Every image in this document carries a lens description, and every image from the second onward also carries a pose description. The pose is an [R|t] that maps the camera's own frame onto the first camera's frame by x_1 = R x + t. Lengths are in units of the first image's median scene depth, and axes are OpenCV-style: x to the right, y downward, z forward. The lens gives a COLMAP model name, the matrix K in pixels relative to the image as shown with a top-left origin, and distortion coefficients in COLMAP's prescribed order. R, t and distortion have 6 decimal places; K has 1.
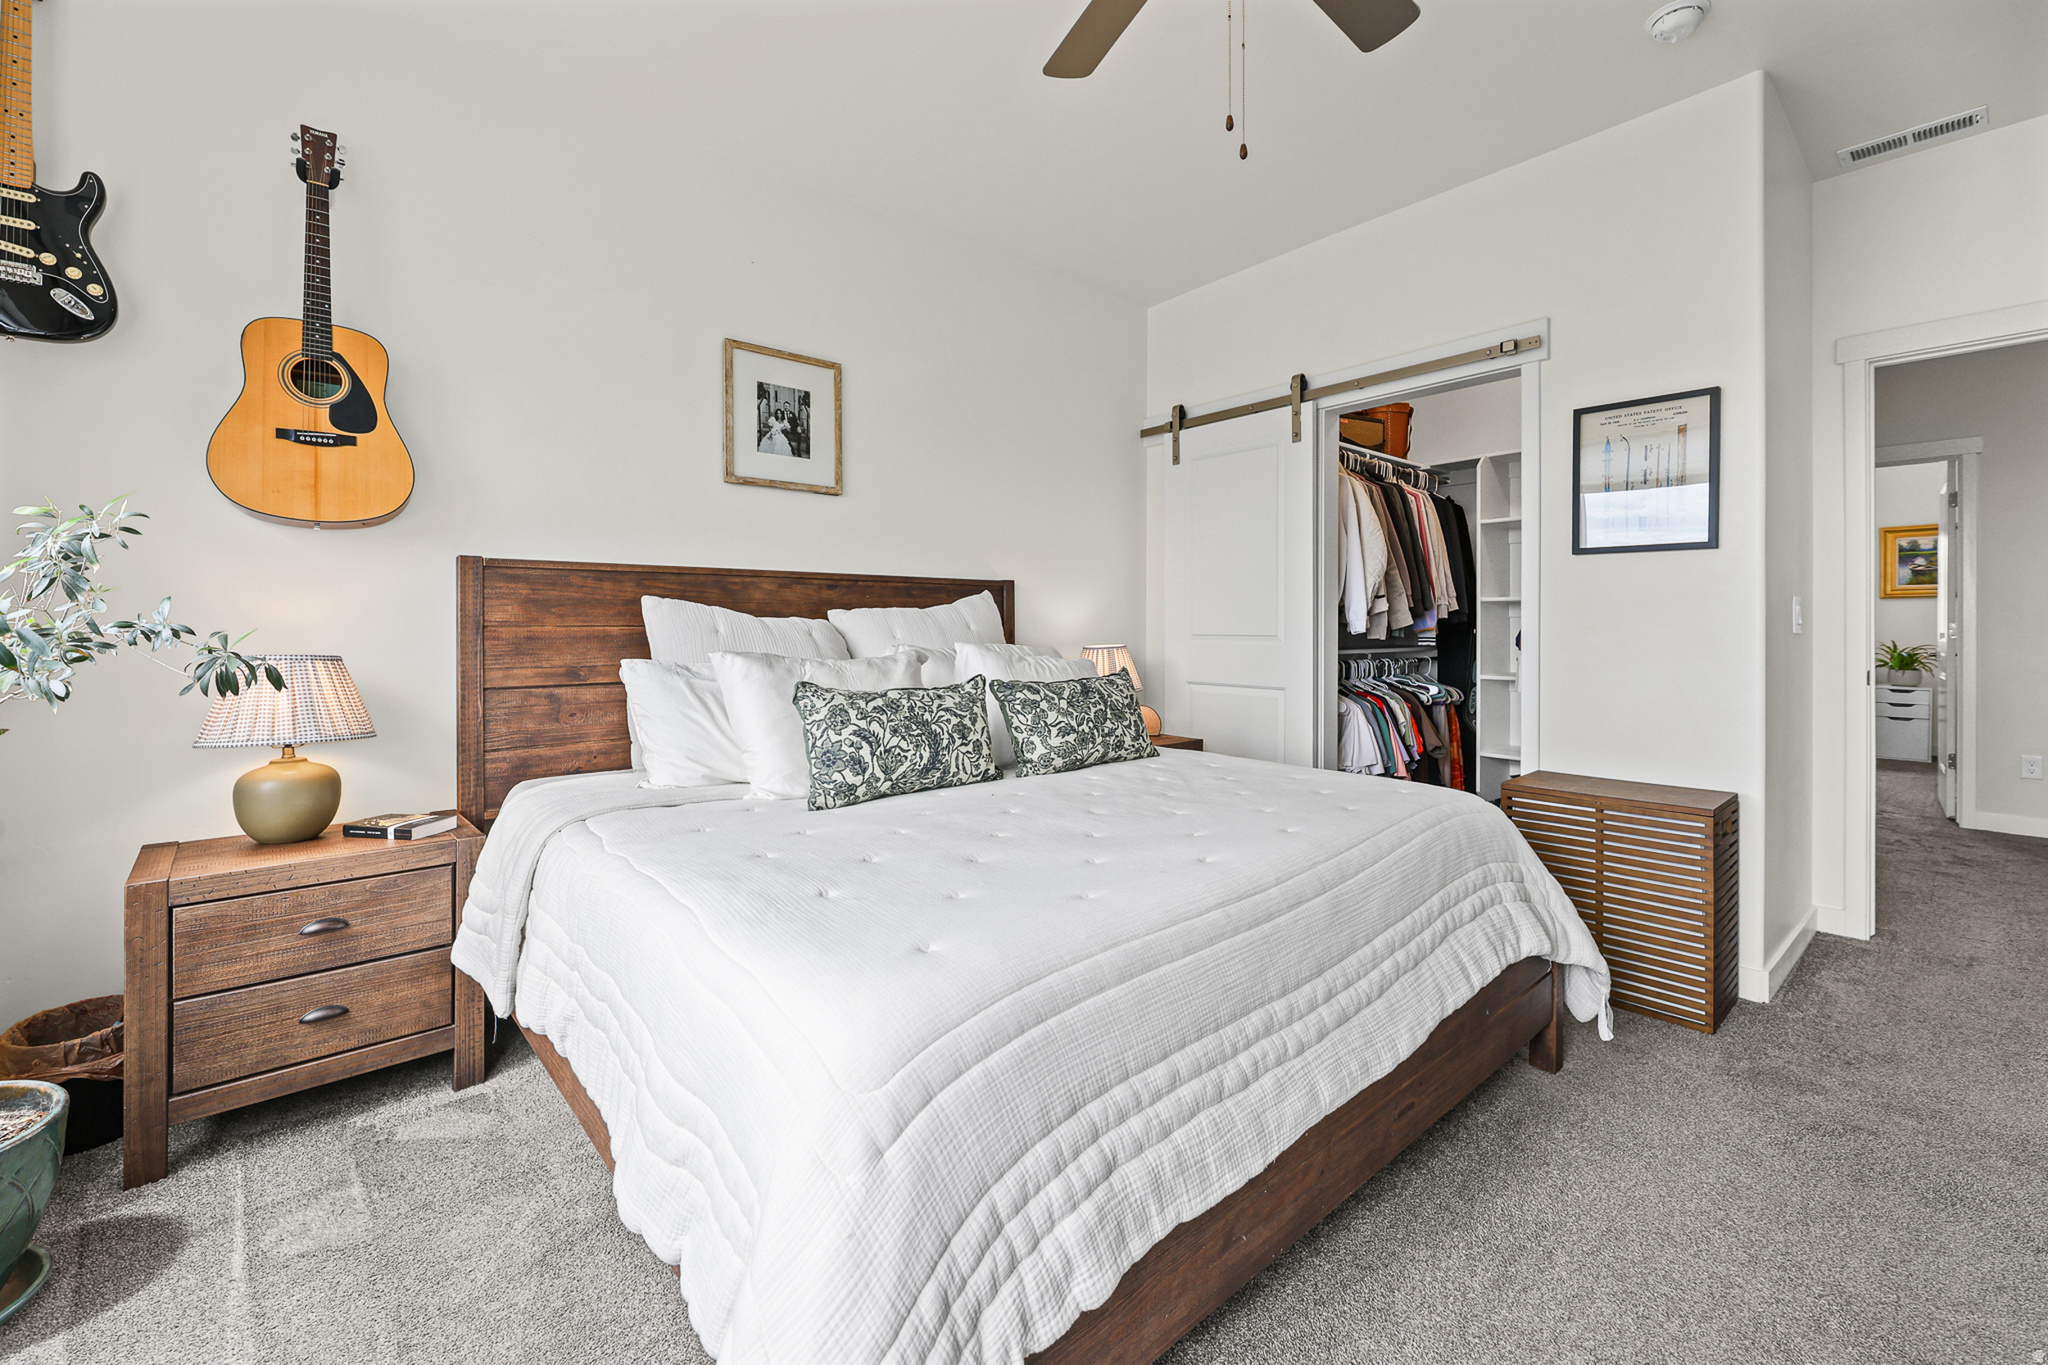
lens RADIAL K [[850.3, 0, 1026.2], [0, 850.3, 616.7], [0, 0, 1]] dist [0.001408, -0.000063]
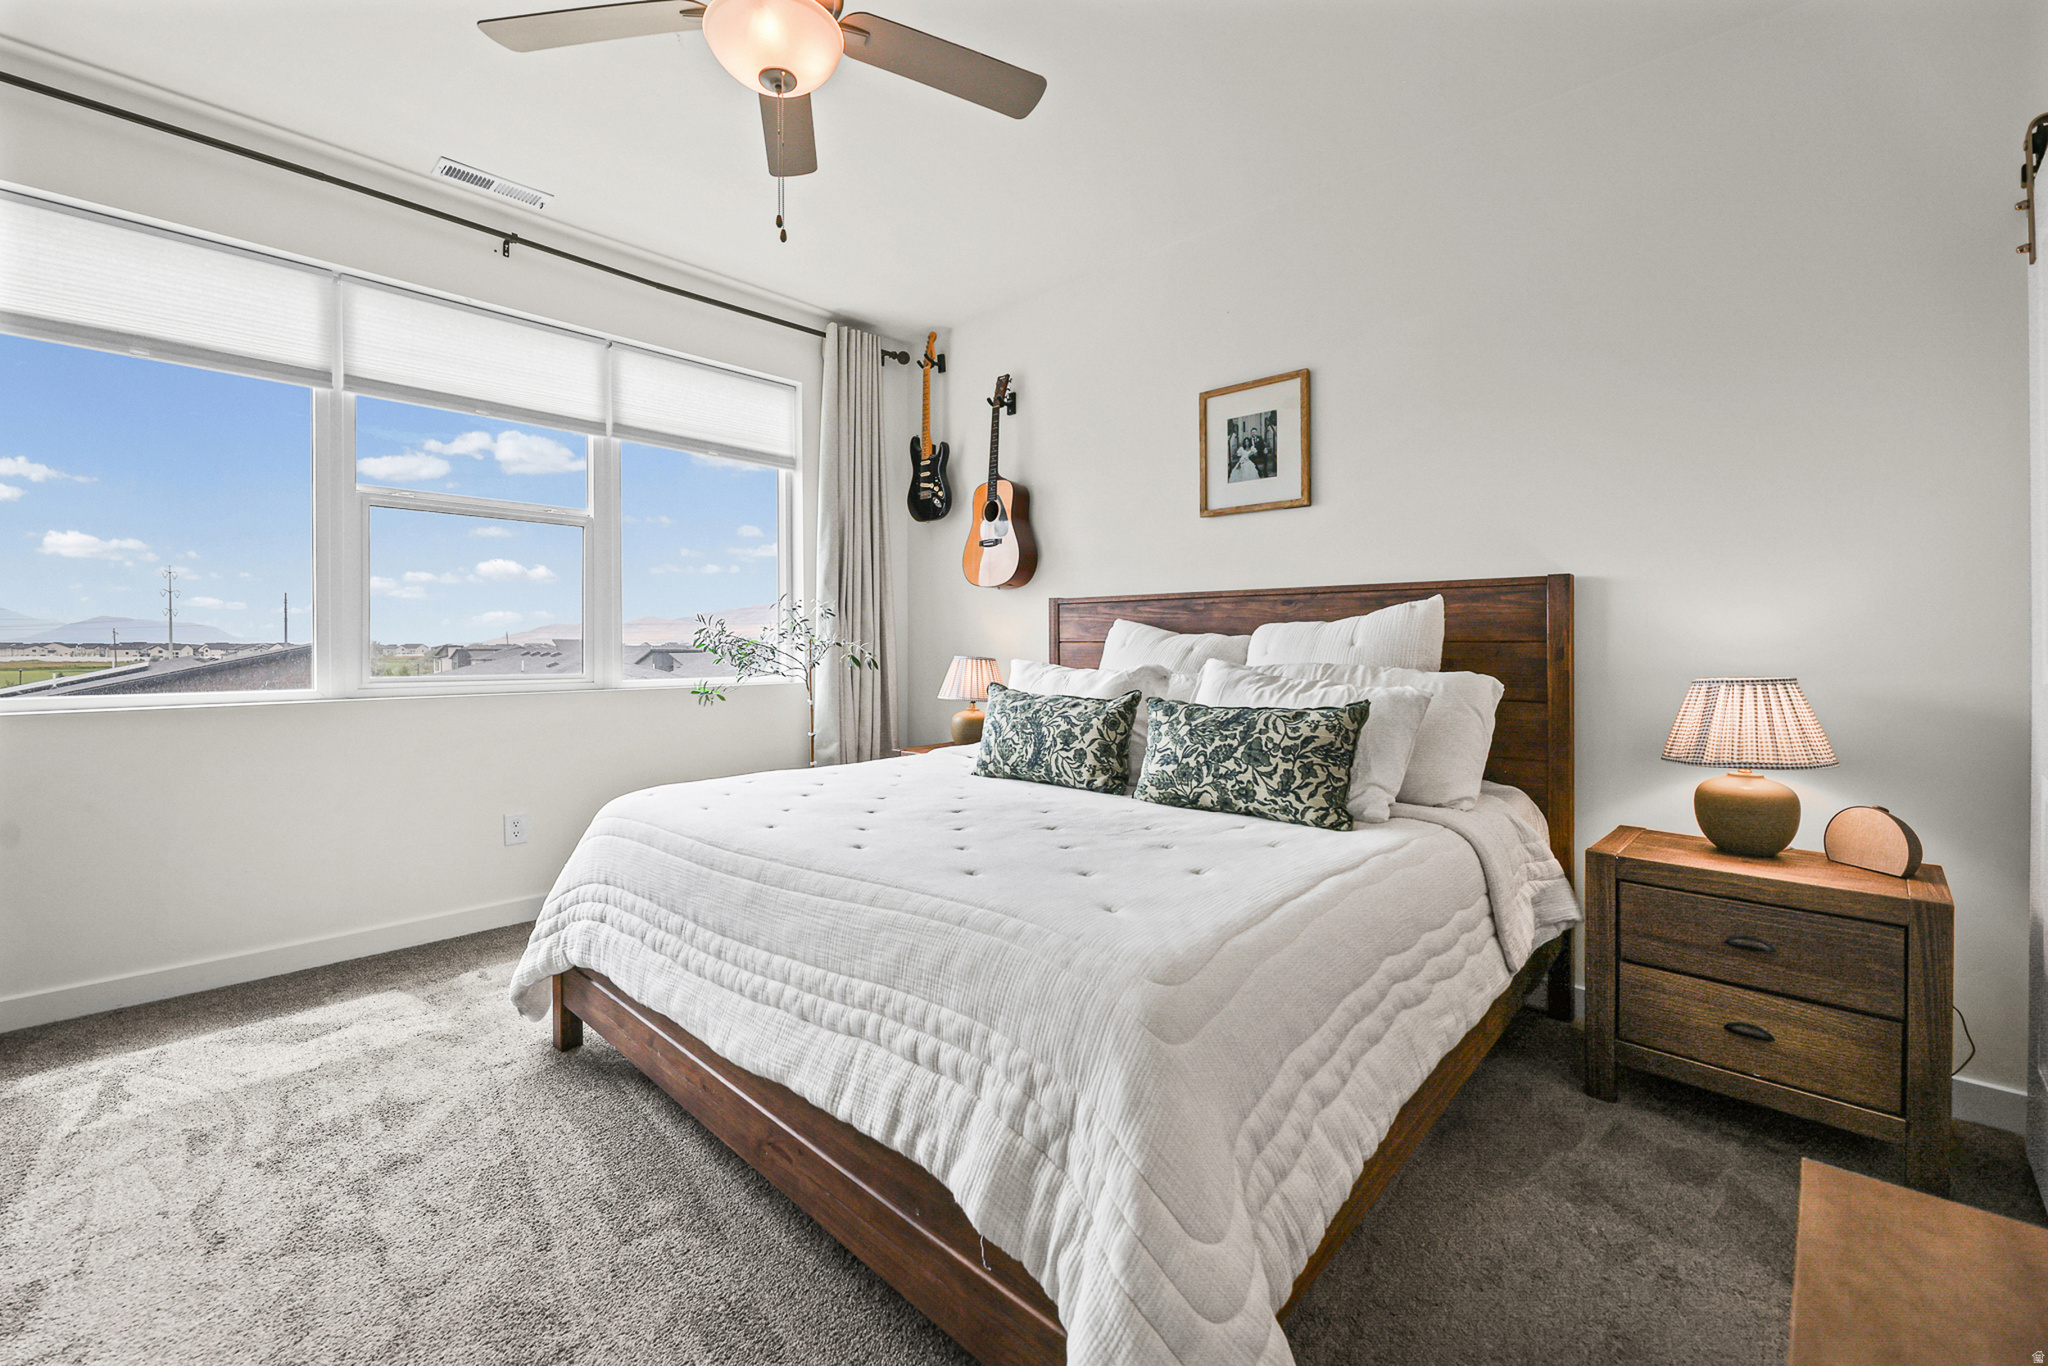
lens RADIAL K [[853.9, 0, 1024.3], [0, 853.9, 633.2], [0, 0, 1]] dist [-0.002159, -0.000276]
pose [[0.095955, -0.008691, -0.995348, 1.000301], [0.010900, 0.999911, -0.007680, 0.007944], [0.995326, -0.010112, 0.096041, 0.829844]]
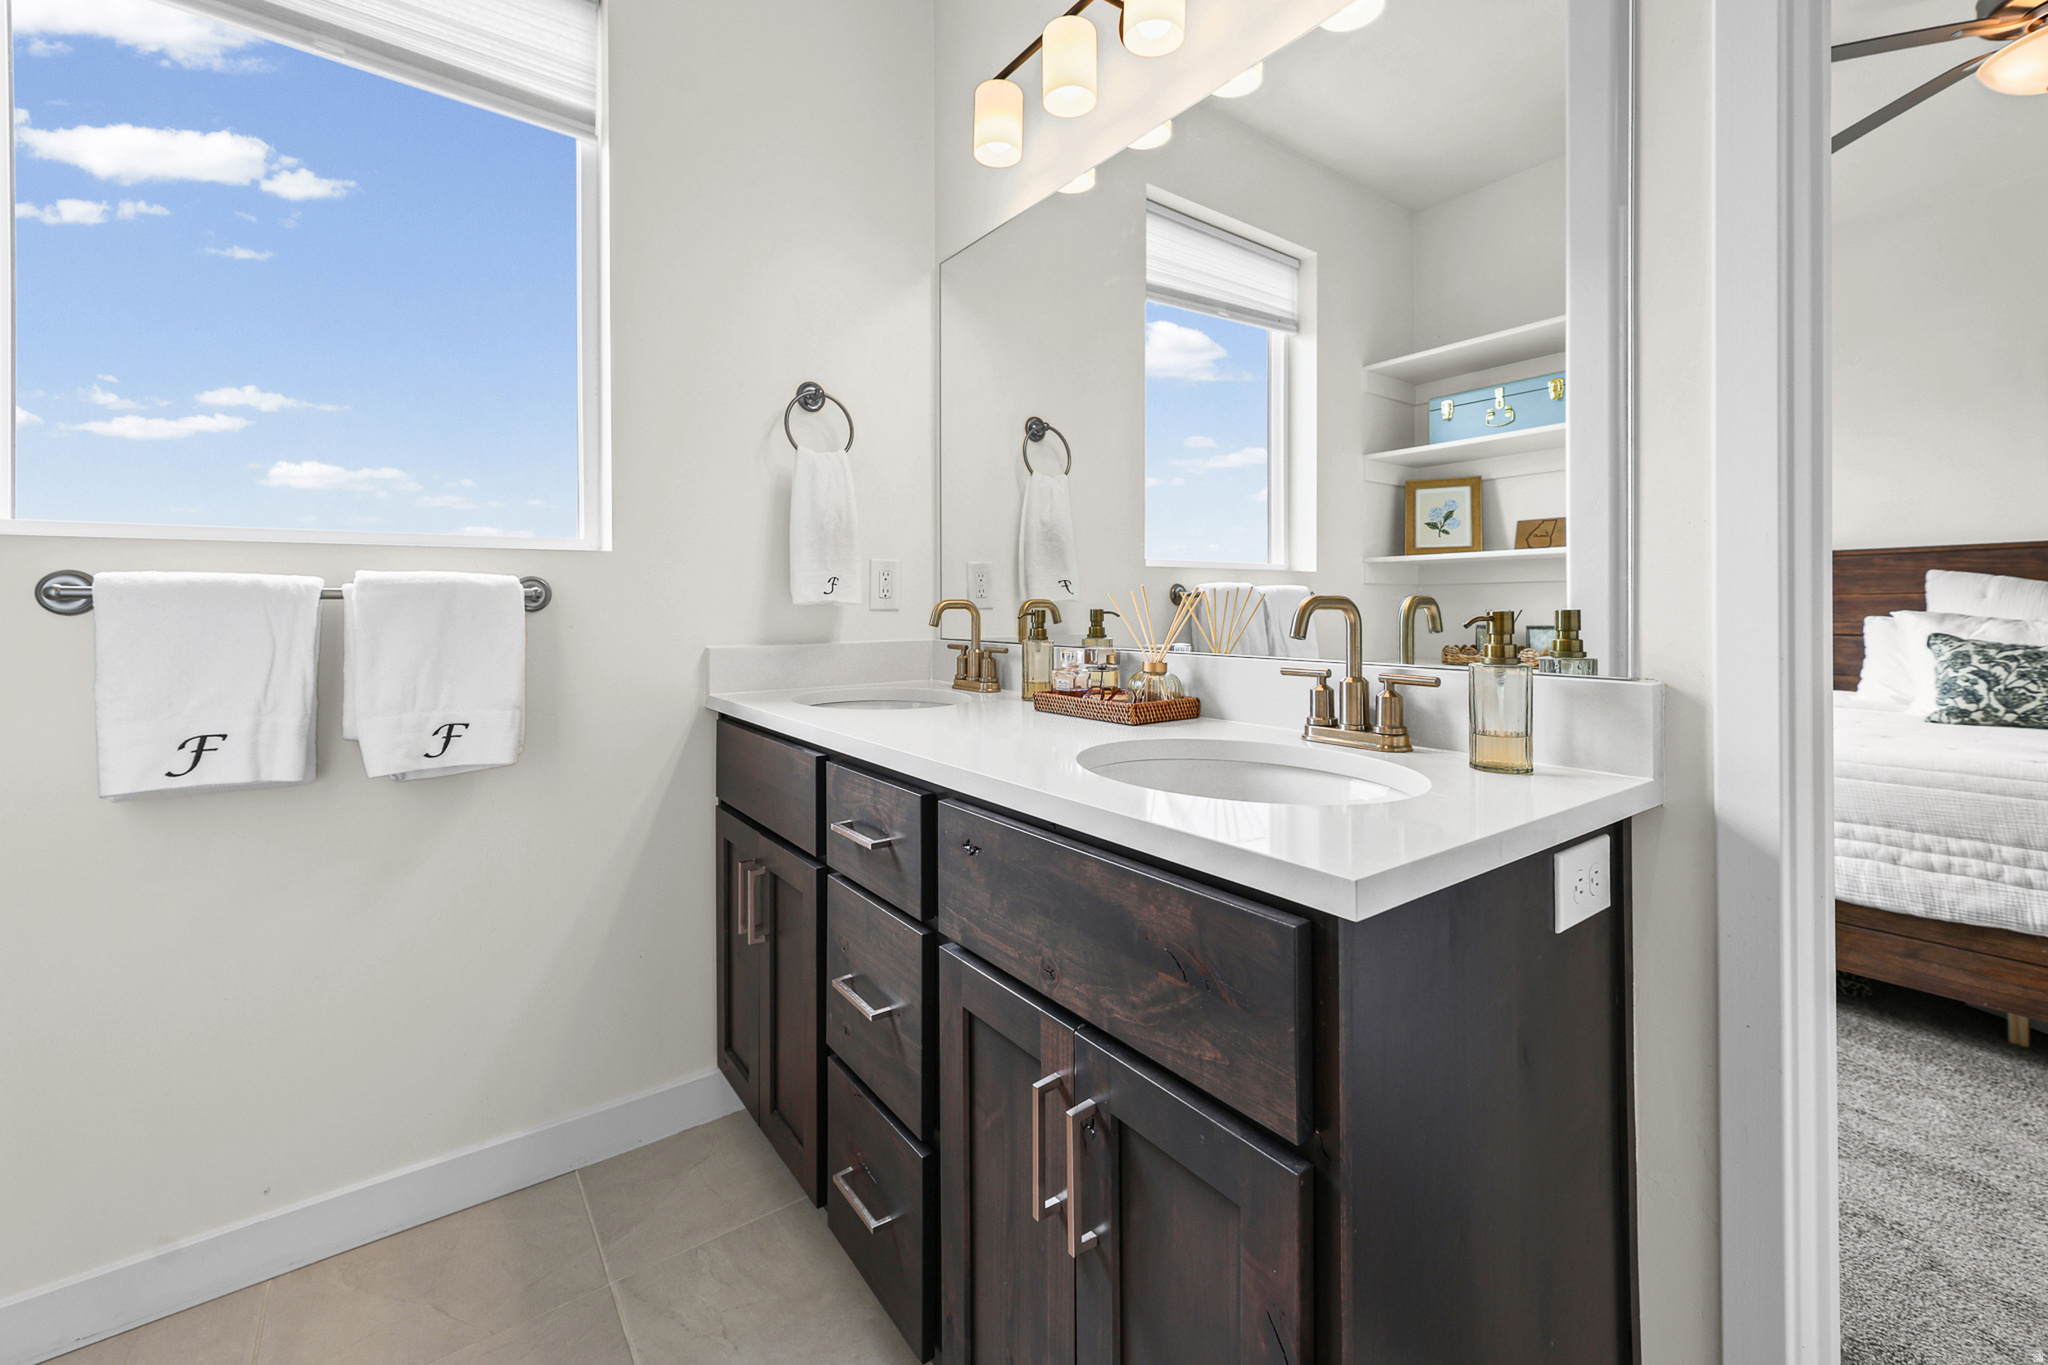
lens RADIAL K [[850.3, 0, 1026.2], [0, 850.3, 616.7], [0, 0, 1]] dist [0.001408, -0.000063]
pose [[-0.082437, 0.013700, -0.996502, 1.129069], [0.027574, 0.999554, 0.011460, -0.006815], [0.996215, -0.026533, -0.082778, -0.335033]]
